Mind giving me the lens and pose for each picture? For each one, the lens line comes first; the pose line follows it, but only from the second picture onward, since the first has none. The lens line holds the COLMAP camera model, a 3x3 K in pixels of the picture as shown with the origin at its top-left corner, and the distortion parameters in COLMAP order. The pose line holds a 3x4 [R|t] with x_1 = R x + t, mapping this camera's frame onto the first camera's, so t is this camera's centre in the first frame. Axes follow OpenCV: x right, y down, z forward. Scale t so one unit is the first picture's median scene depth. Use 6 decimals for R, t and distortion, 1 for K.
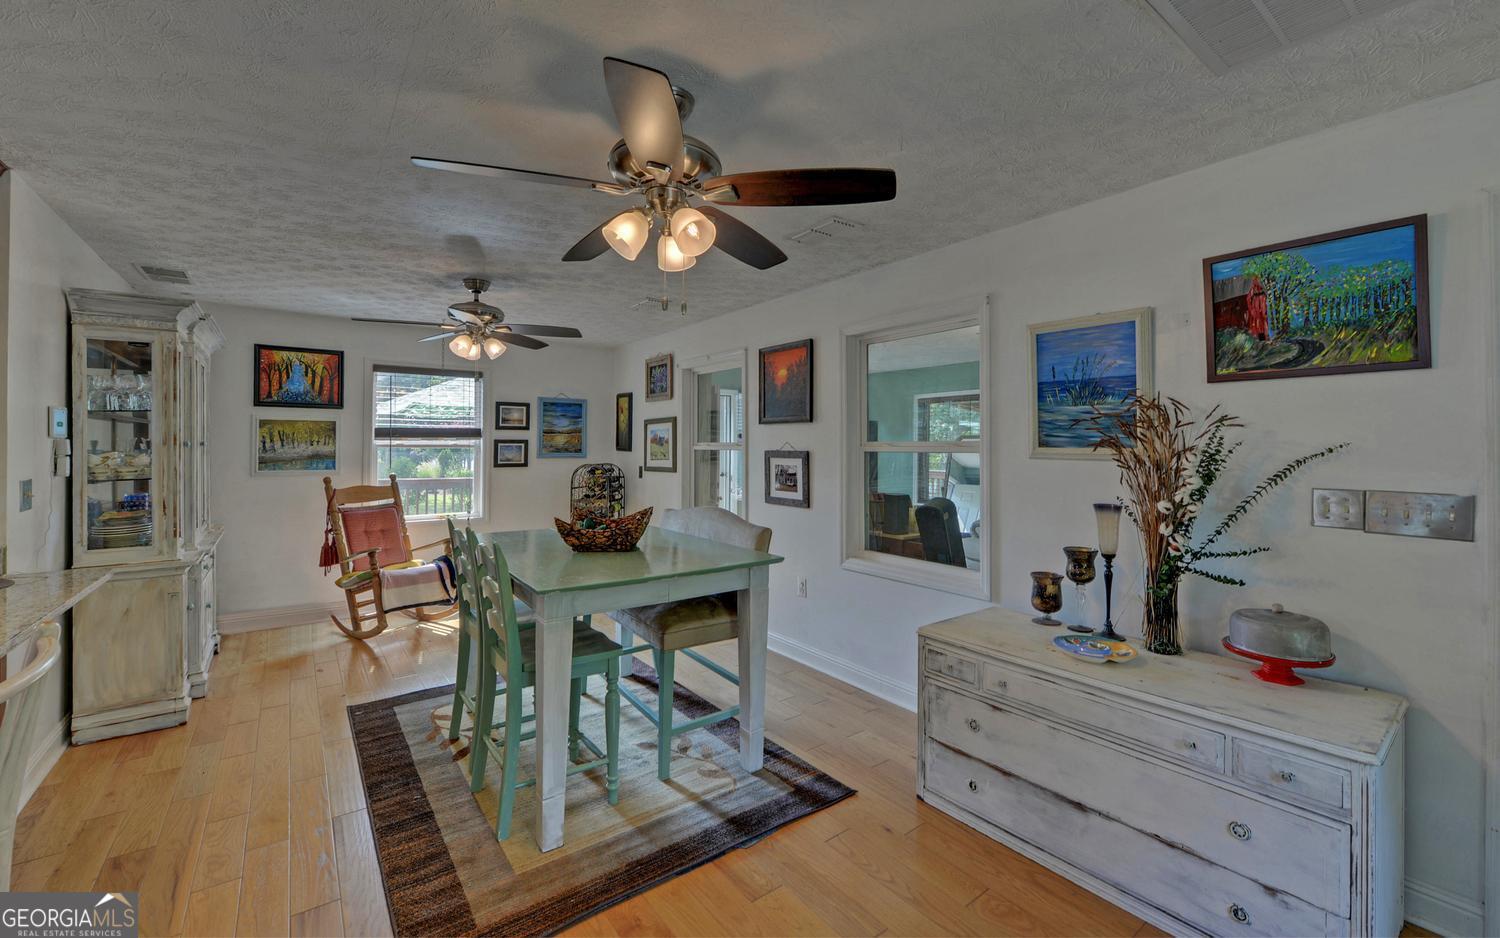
lens RADIAL K [[604.7, 0, 749.6], [0, 604.7, 442.4], [0, 0, 1]] dist [-0.002098, -0.002199]
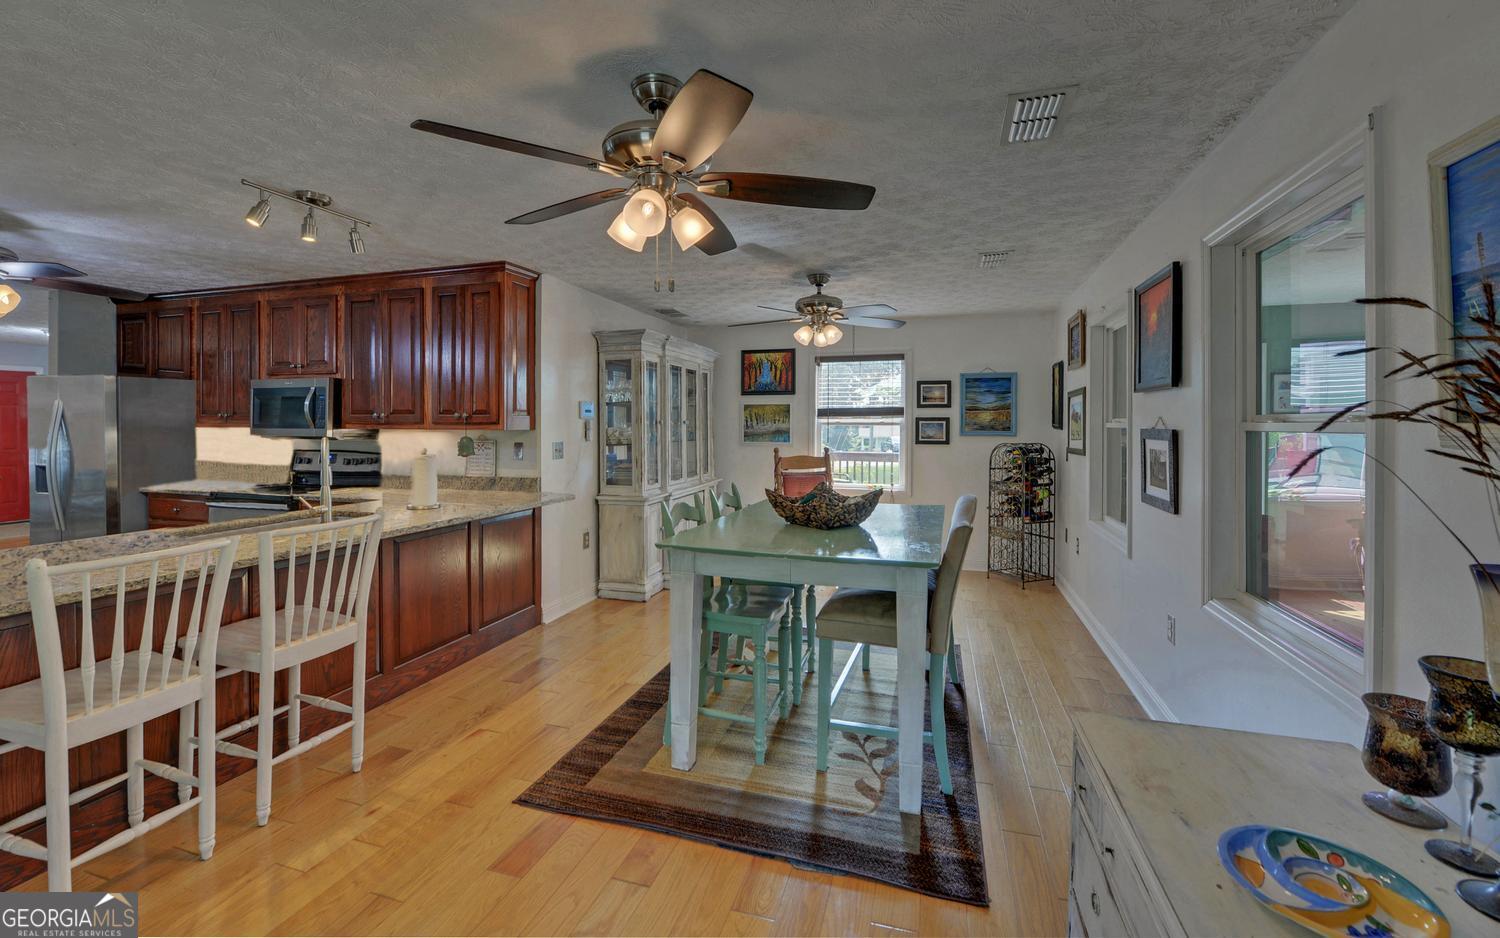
lens RADIAL K [[604.7, 0, 759.0], [0, 604.7, 430.2], [0, 0, 1]] dist [-0.002098, -0.002199]
pose [[0.599702, 0.006353, -0.800198, 0.494651], [0.005721, 0.999909, 0.012226, 0.005854], [0.800203, -0.011910, 0.599611, 0.310035]]
